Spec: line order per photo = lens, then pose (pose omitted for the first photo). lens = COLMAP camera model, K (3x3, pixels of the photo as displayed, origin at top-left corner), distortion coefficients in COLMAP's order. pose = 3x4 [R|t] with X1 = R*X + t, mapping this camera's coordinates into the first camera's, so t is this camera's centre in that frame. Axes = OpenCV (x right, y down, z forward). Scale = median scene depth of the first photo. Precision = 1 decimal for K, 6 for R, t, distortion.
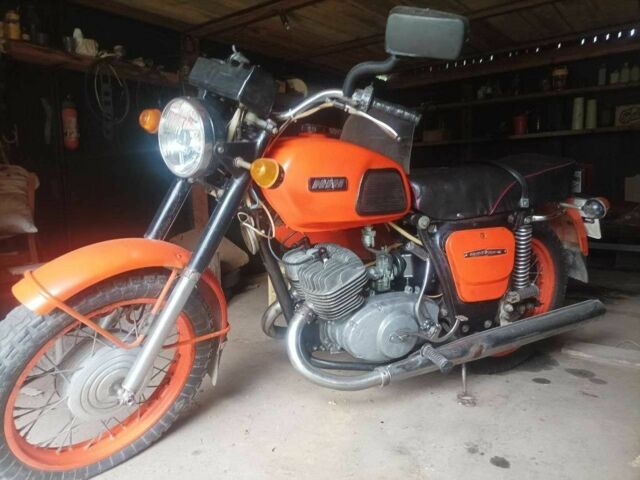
lens RADIAL K [[484.0, 0, 320.3], [0, 484.0, 238.6], [0, 0, 1]] dist [0.020911, -0.013802]
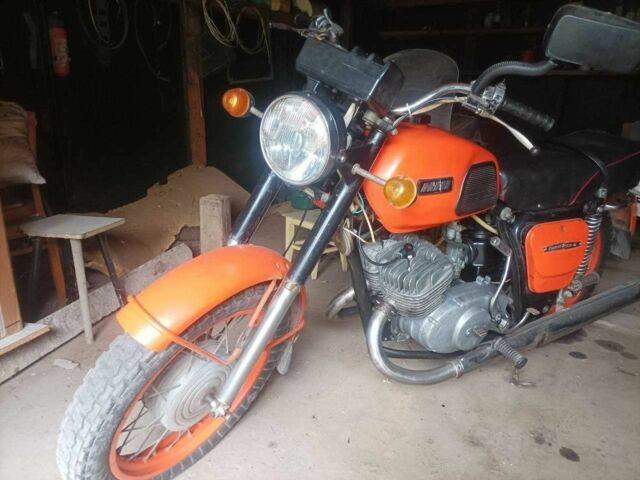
lens RADIAL K [[484.0, 0, 320.3], [0, 484.0, 238.6], [0, 0, 1]] dist [0.020911, -0.013802]
pose [[0.995421, 0.023301, 0.092706, -0.252987], [-0.040007, 0.982362, 0.182659, -0.155673], [-0.086815, -0.185532, 0.978796, 0.095118]]
